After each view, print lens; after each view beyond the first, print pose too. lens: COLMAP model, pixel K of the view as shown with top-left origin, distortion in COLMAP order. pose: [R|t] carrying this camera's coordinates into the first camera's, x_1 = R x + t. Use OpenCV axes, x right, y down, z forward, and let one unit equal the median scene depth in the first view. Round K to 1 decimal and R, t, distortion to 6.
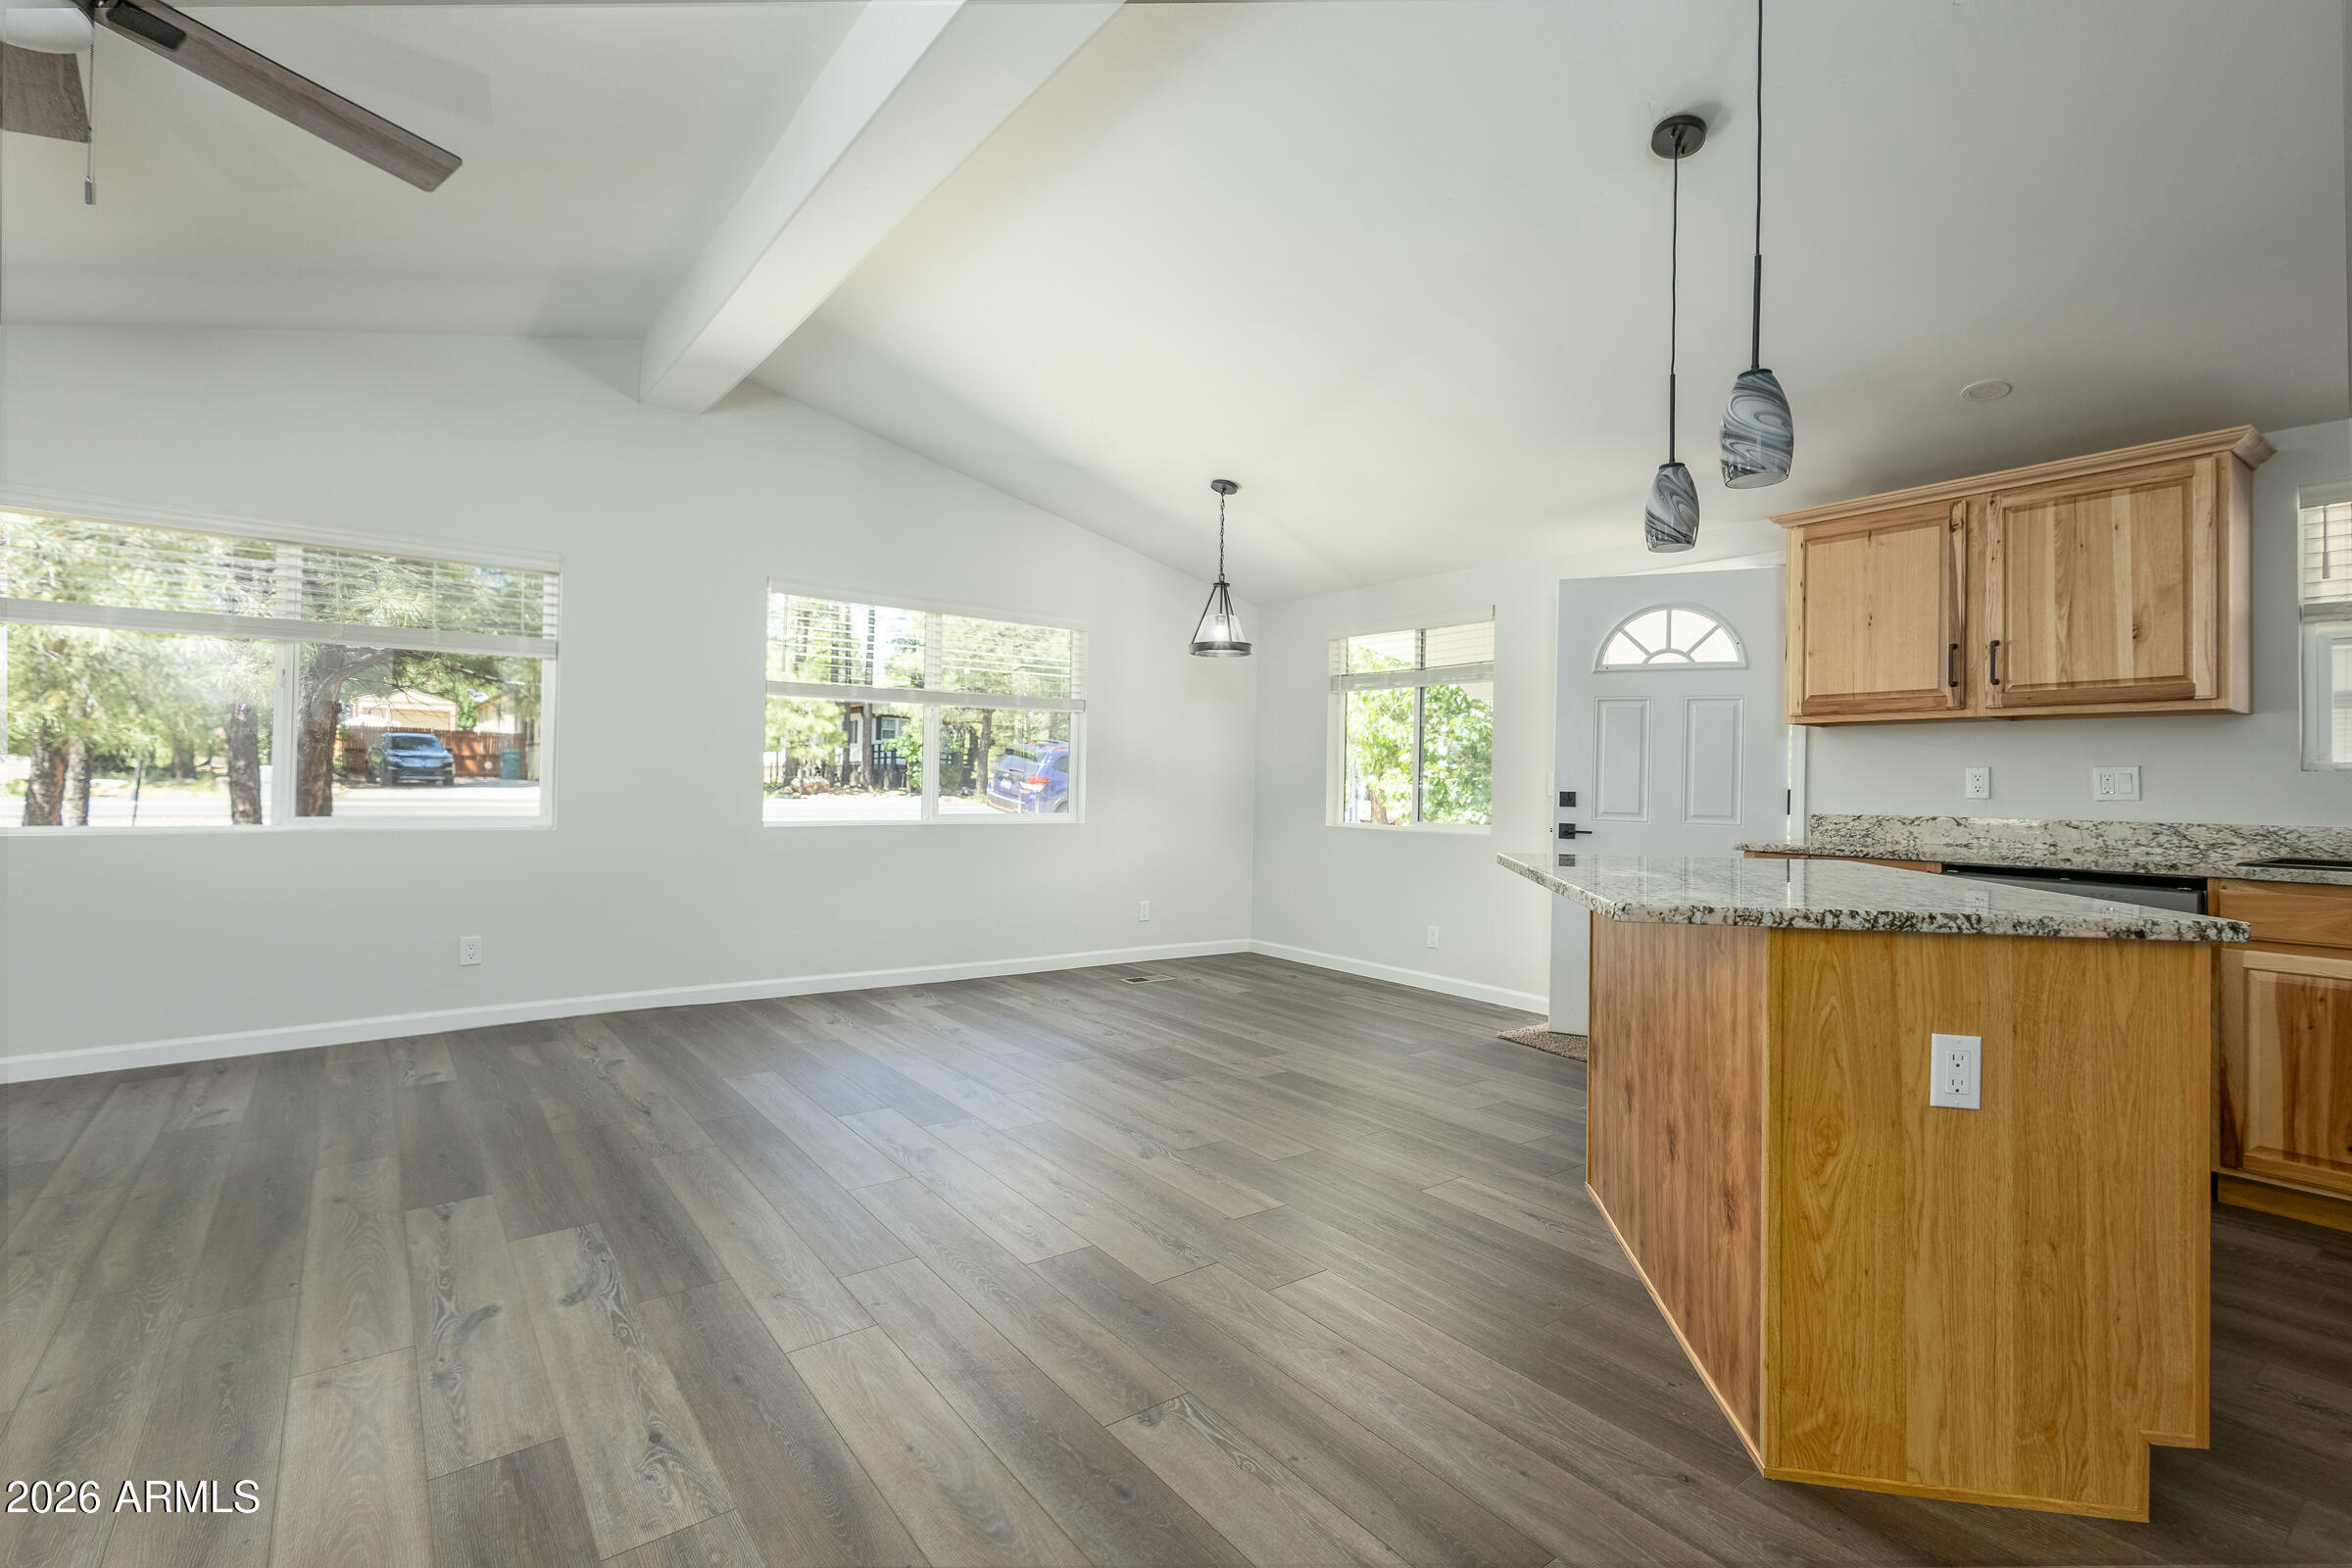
lens RADIAL K [[1089.1, 0, 1172.2], [0, 1089.1, 762.5], [0, 0, 1]] dist [0.025447, 0.000279]
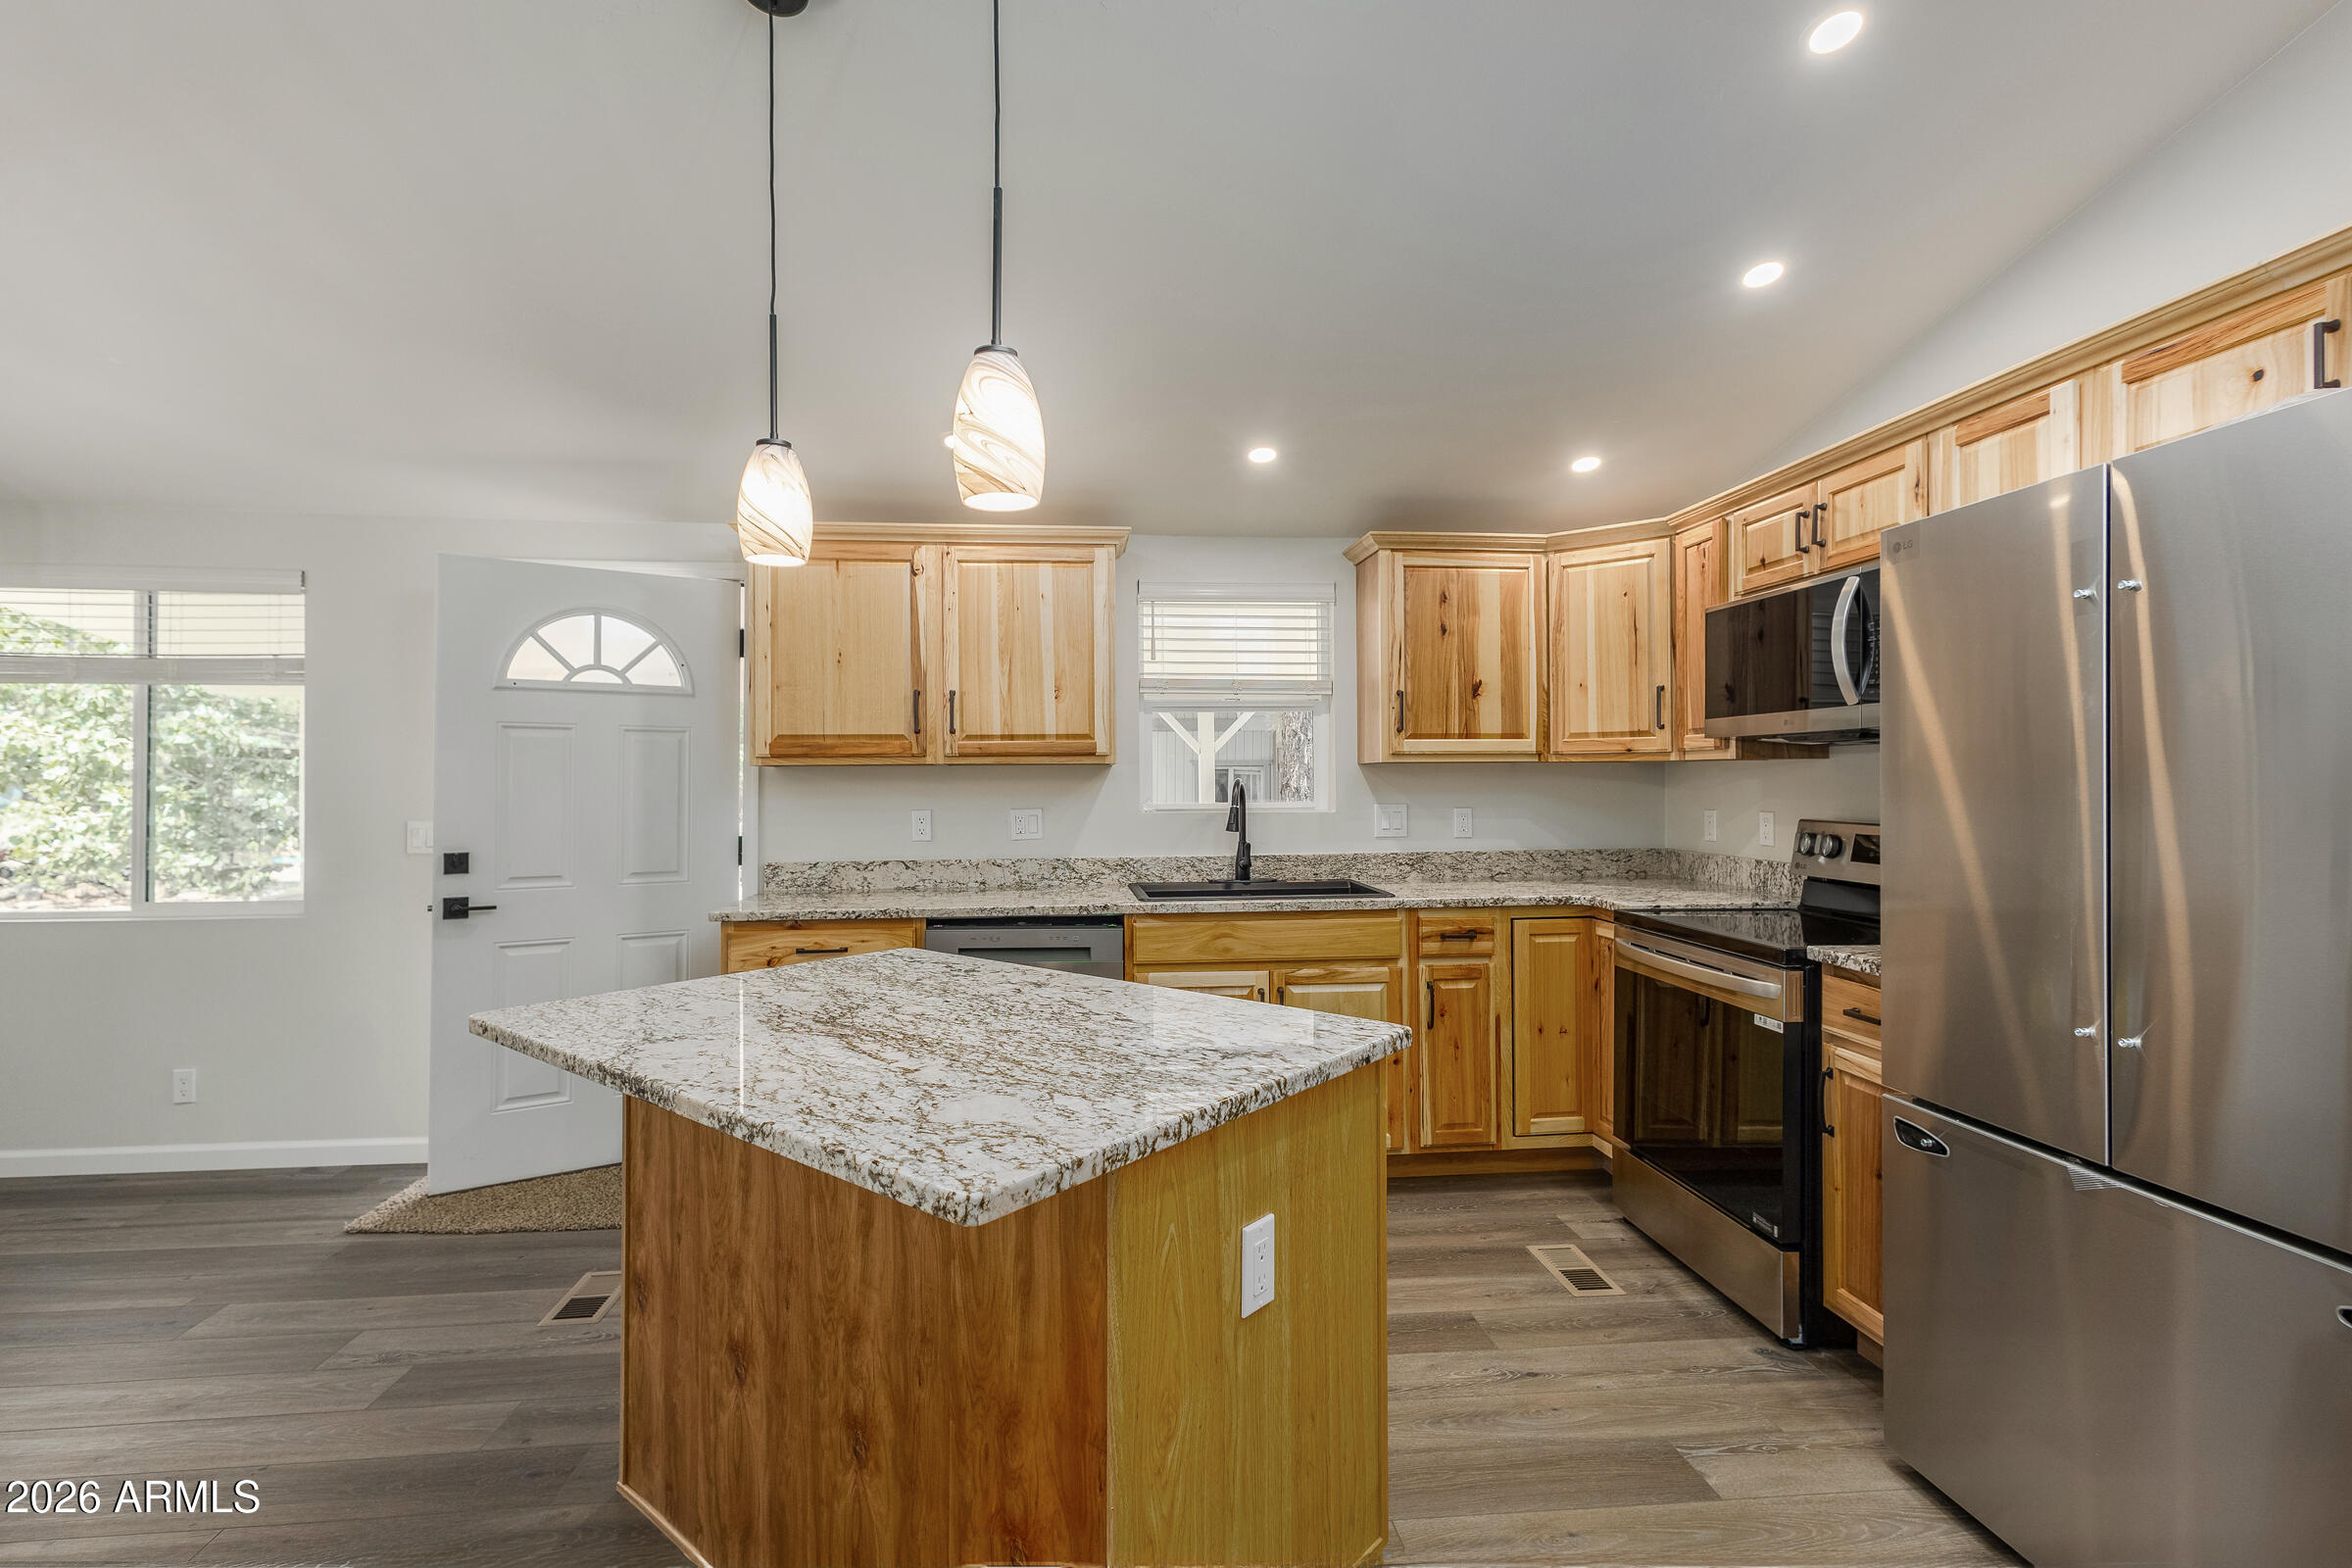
lens RADIAL K [[1094.9, 0, 1166.3], [0, 1094.9, 772.1], [0, 0, 1]] dist [0.015077, 0.000054]
pose [[0.518397, -0.015357, 0.855002, -0.017177], [-0.001065, 0.999826, 0.018604, -0.053422], [-0.855139, -0.010555, 0.518291, 0.304450]]
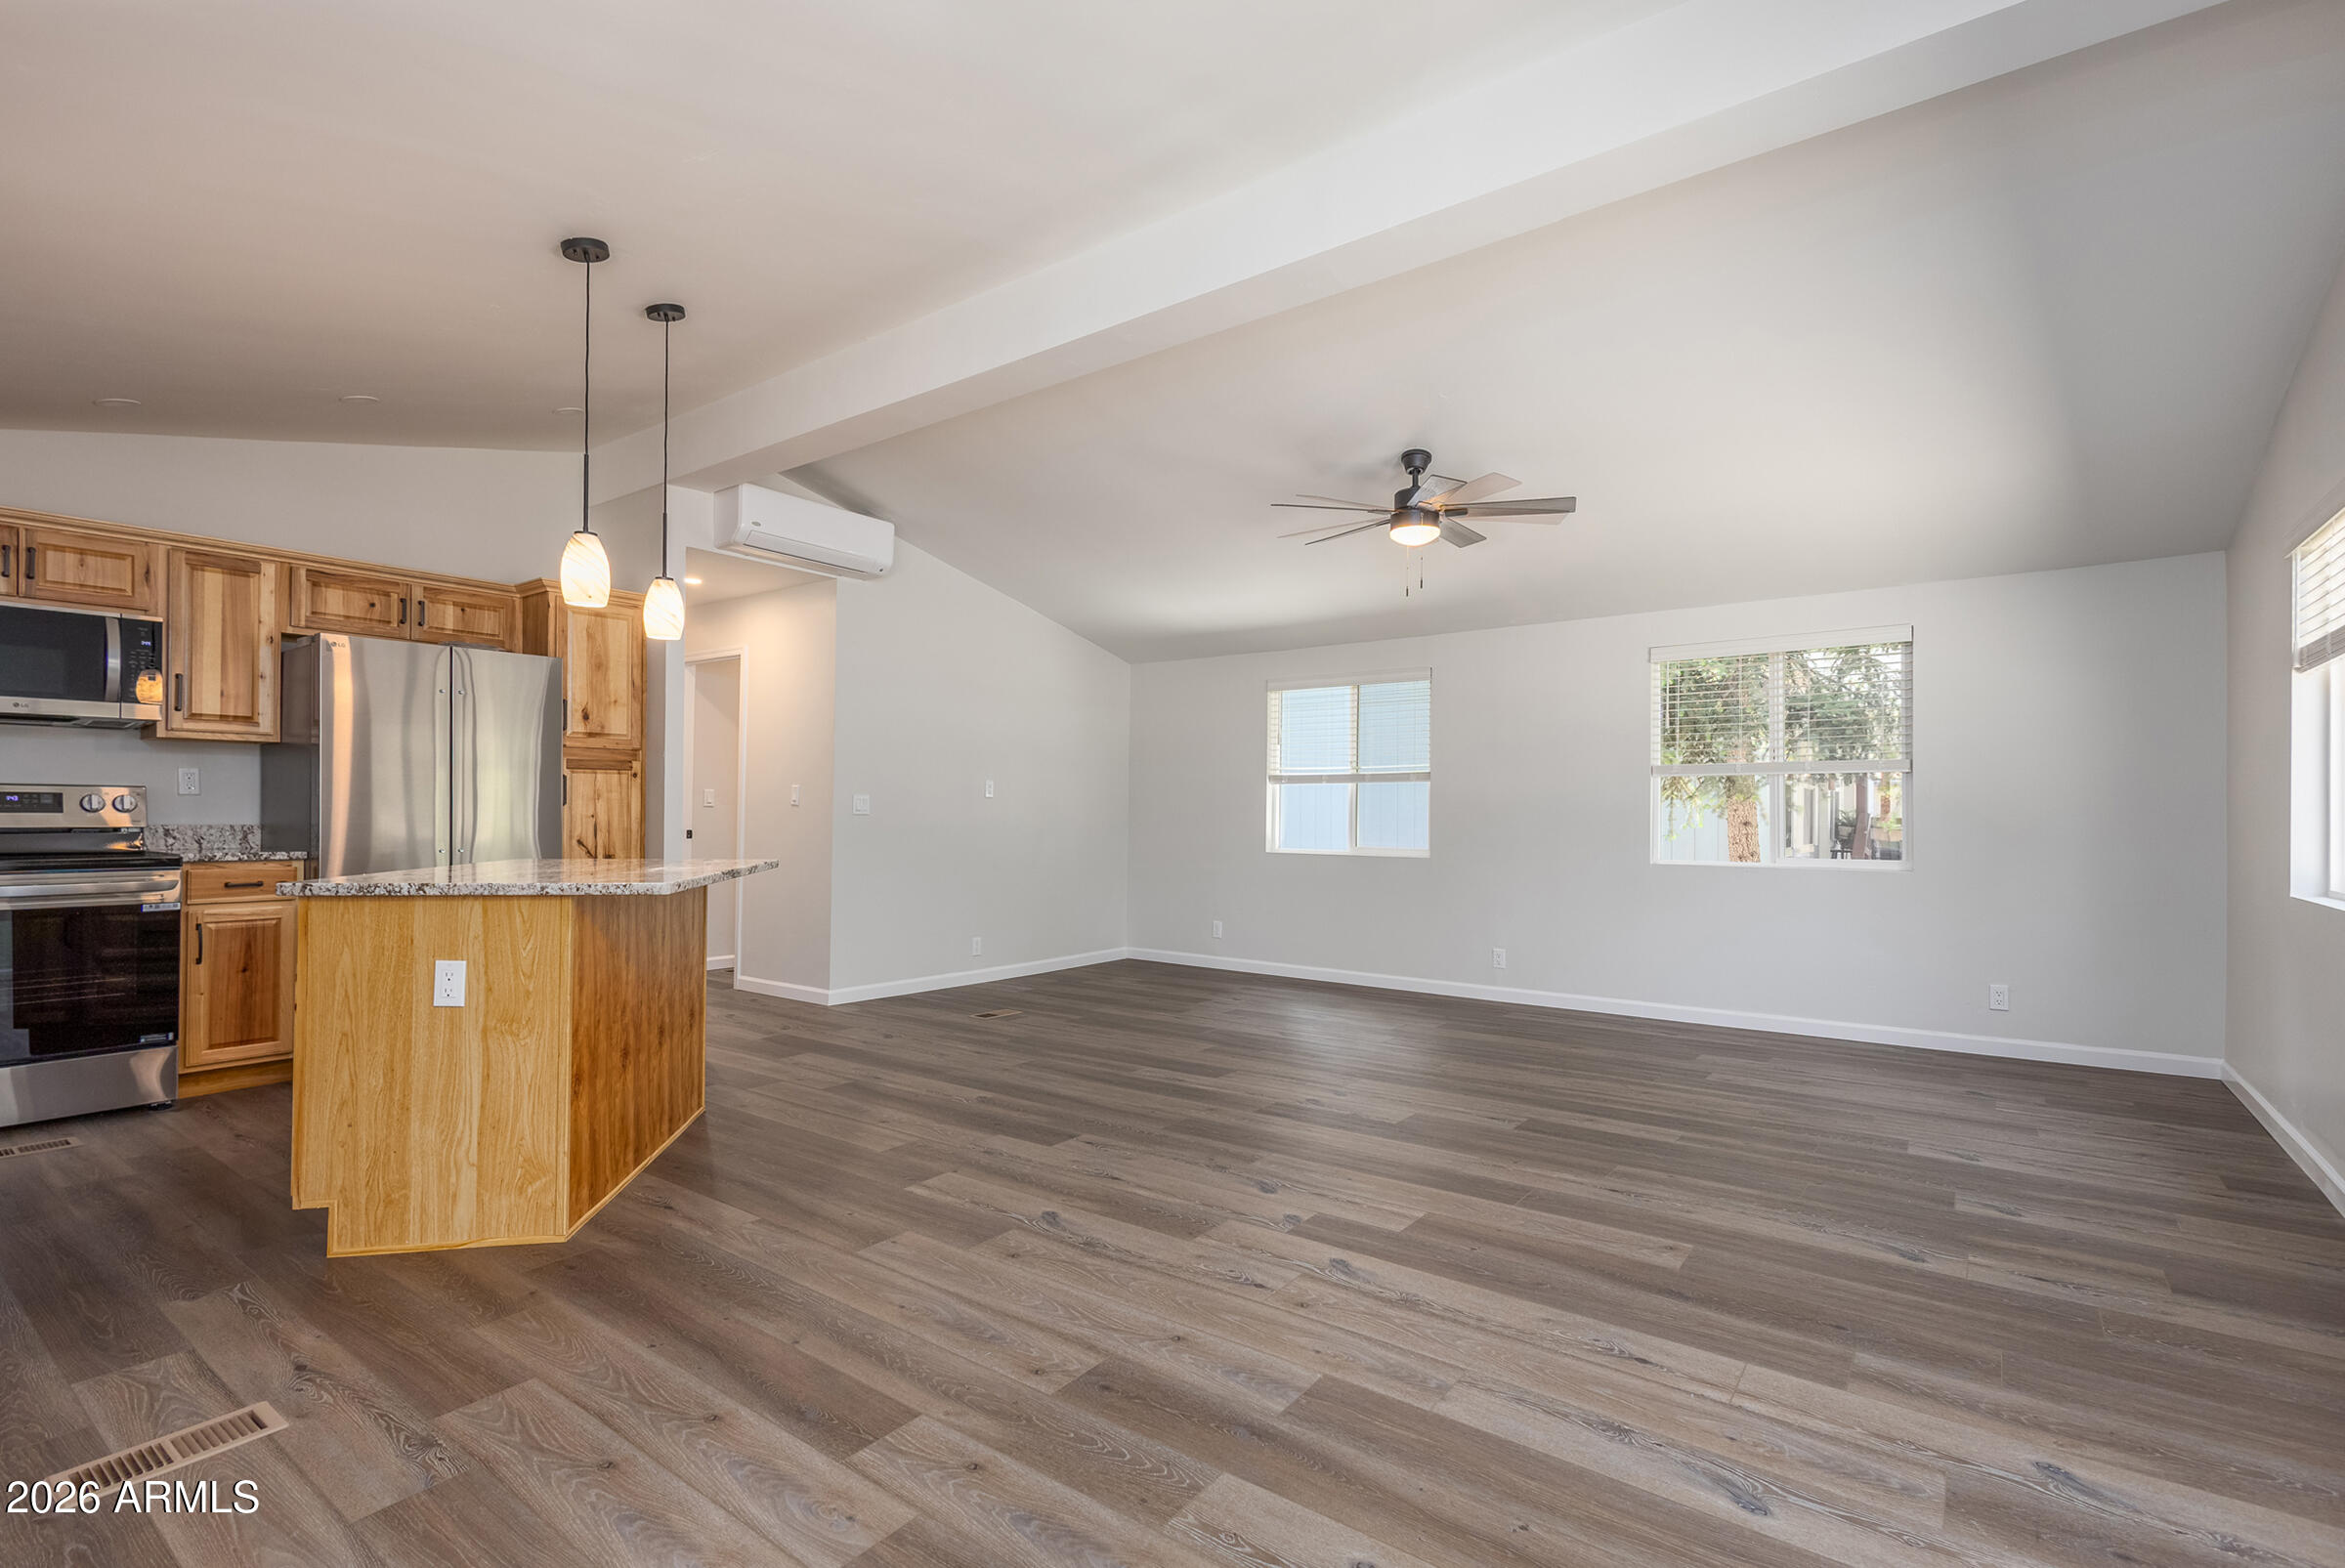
lens RADIAL K [[1075.0, 0, 1171.8], [0, 1075.0, 798.4], [0, 0, 1]] dist [0.006132, -0.000170]
pose [[-0.957894, -0.025654, -0.285974, 0.129552], [-0.018325, 0.999432, -0.028278, 0.025175], [0.286537, -0.021847, -0.957820, 1.674341]]
